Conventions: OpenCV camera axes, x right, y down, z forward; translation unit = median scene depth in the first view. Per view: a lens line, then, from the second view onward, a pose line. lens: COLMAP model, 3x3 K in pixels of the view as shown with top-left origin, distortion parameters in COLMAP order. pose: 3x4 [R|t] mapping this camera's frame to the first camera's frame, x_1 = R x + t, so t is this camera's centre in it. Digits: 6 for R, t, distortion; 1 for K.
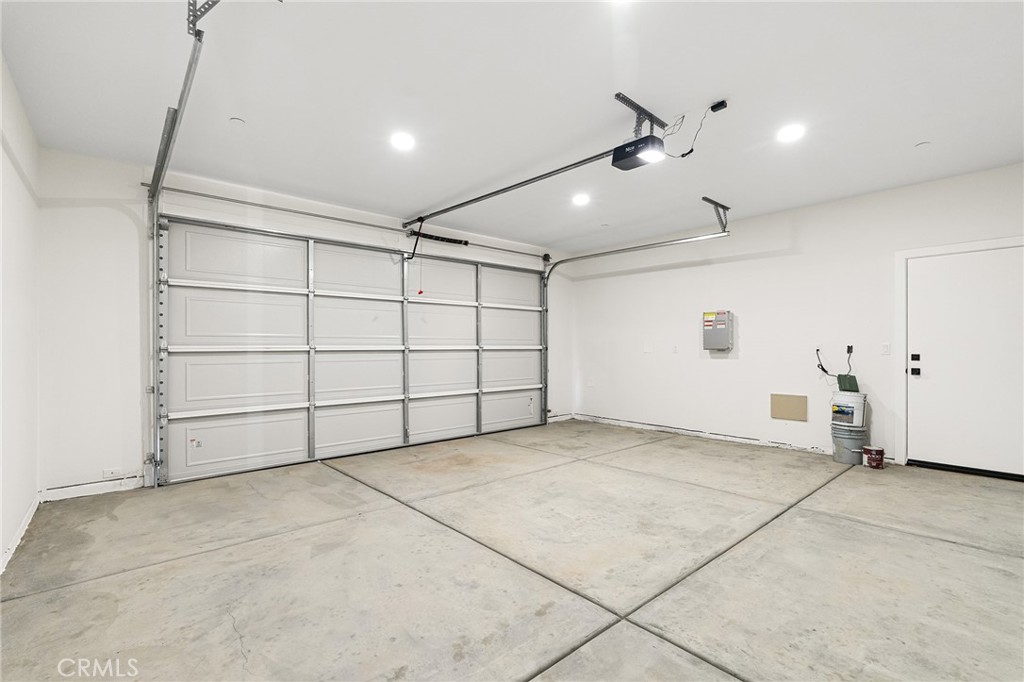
lens RADIAL K [[453.4, 0, 512.0], [0, 453.4, 341.0], [0, 0, 1]] dist [0.001114, -0.000387]
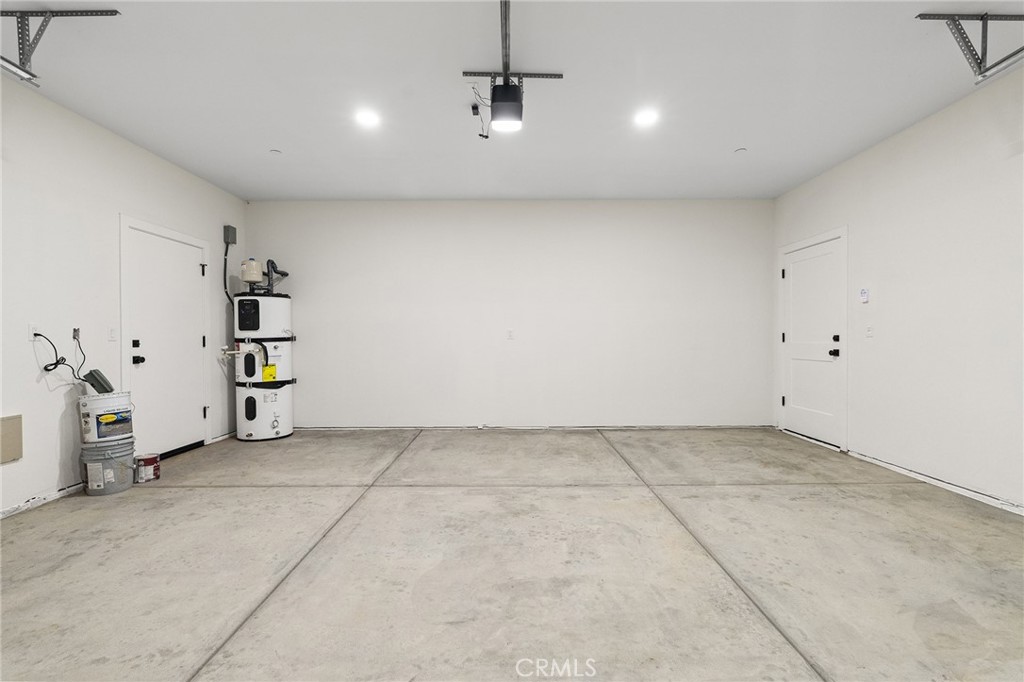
lens RADIAL K [[453.4, 0, 512.0], [0, 453.4, 341.0], [0, 0, 1]] dist [0.001114, -0.000387]
pose [[-0.756465, 0.001327, 0.654033, -0.316660], [-0.005195, 0.999954, -0.008038, 0.049376], [-0.654014, -0.009478, -0.756423, 1.695294]]
